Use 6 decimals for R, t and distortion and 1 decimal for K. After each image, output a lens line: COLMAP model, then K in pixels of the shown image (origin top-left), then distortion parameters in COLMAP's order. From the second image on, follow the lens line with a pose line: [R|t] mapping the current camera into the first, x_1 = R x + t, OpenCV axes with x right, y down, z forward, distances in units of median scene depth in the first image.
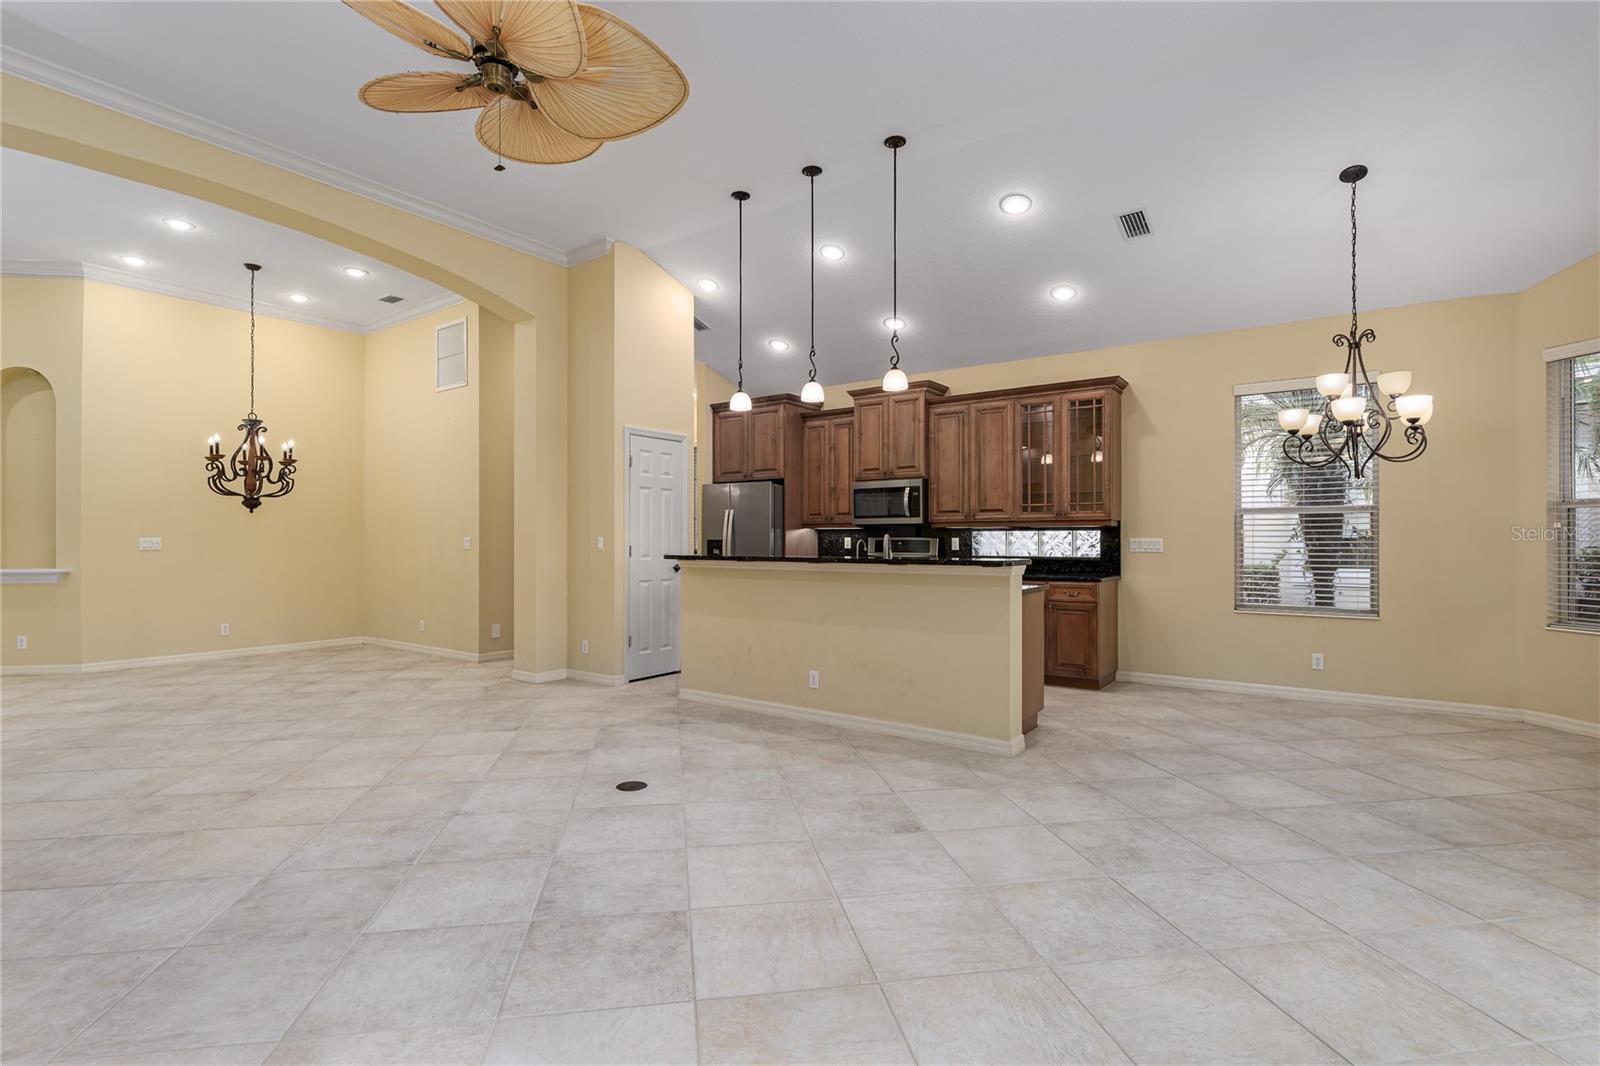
lens RADIAL K [[771.0, 0, 796.4], [0, 771.0, 535.1], [0, 0, 1]] dist [0.002221, -0.000233]
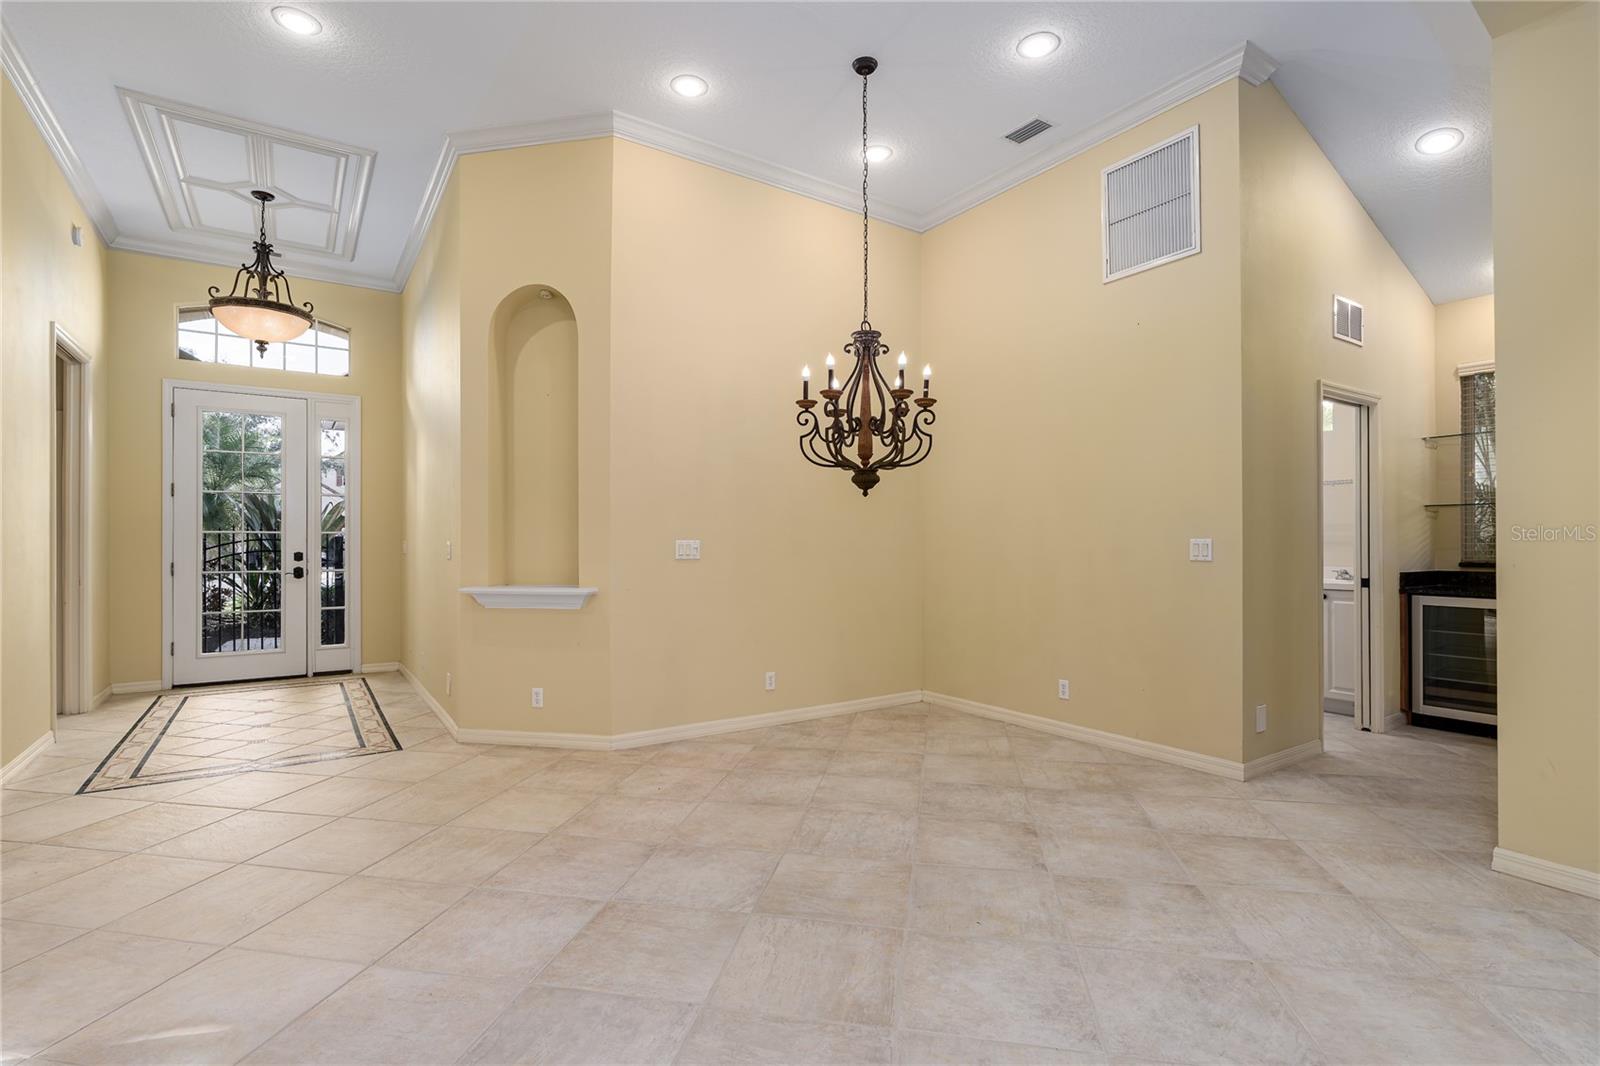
lens RADIAL K [[771.0, 0, 807.0], [0, 771.0, 541.7], [0, 0, 1]] dist [0.002221, -0.000233]
pose [[0.940033, -0.002065, -0.341076, -0.554251], [0.002961, 0.999993, 0.002109, 0.003617], [0.341070, -0.002992, 0.940033, 0.450937]]
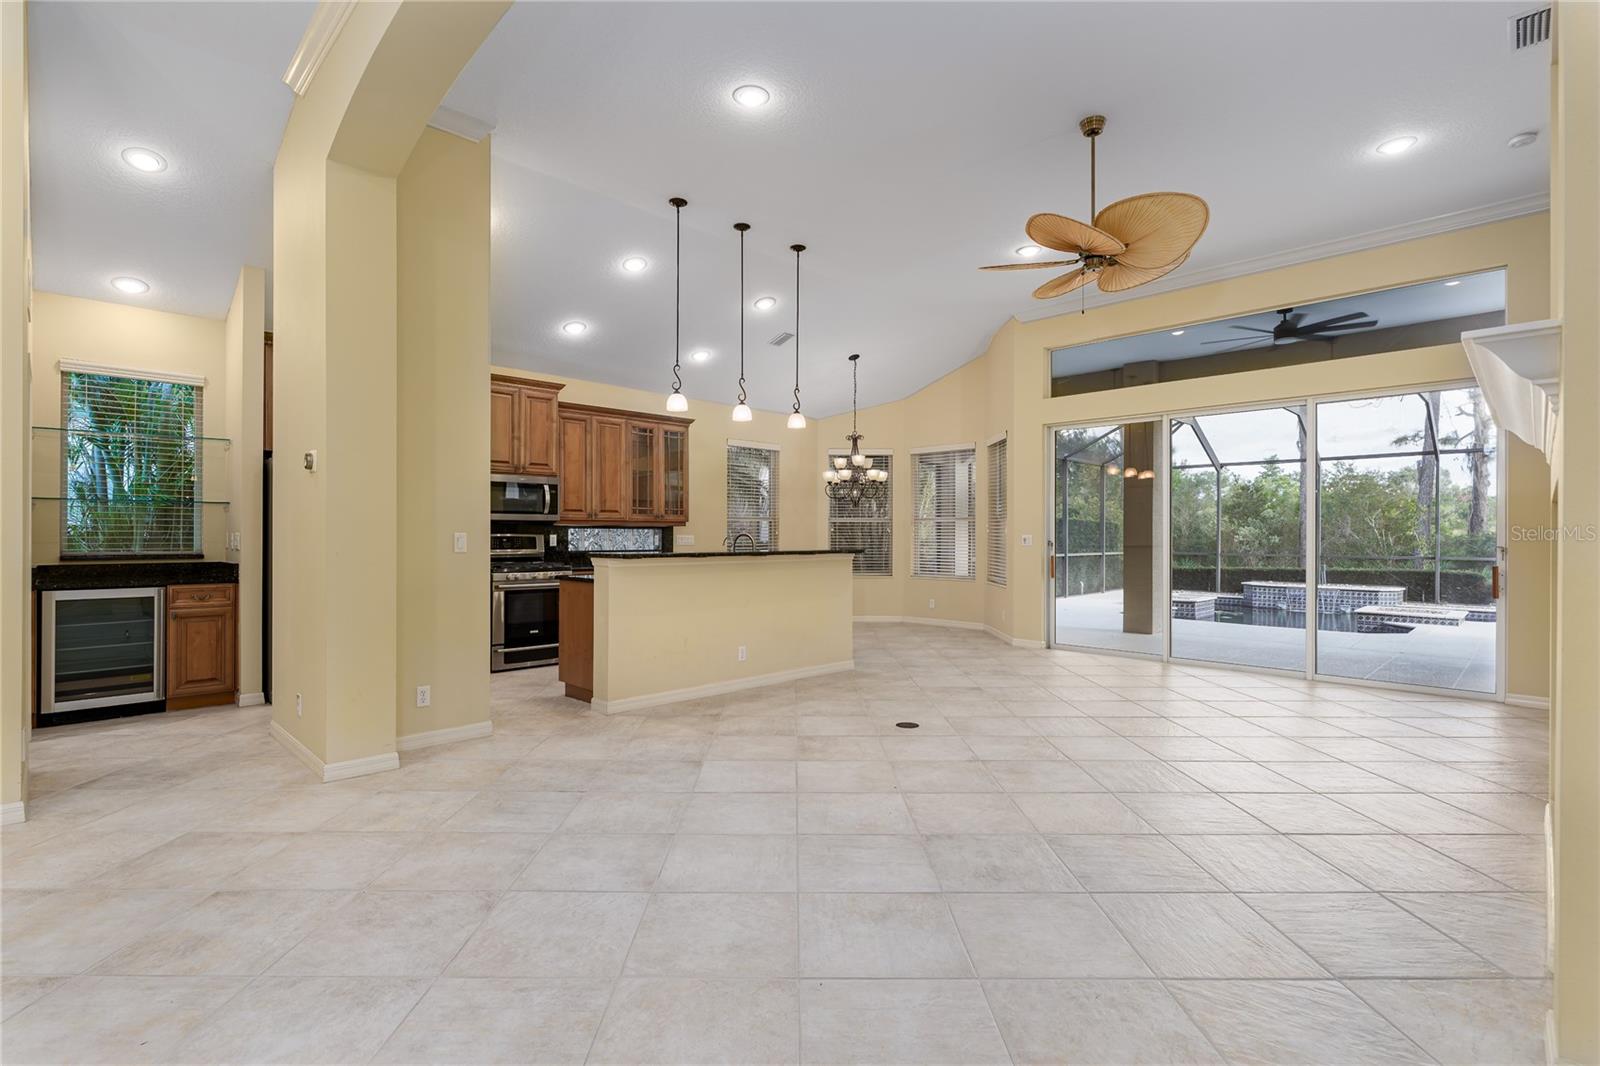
lens RADIAL K [[771.0, 0, 797.0], [0, 771.0, 529.9], [0, 0, 1]] dist [0.002221, -0.000233]
pose [[0.130956, 0.009099, 0.991346, -0.833630], [-0.004986, 0.999951, -0.008519, 0.004391], [-0.991376, -0.003827, 0.130995, 0.552792]]
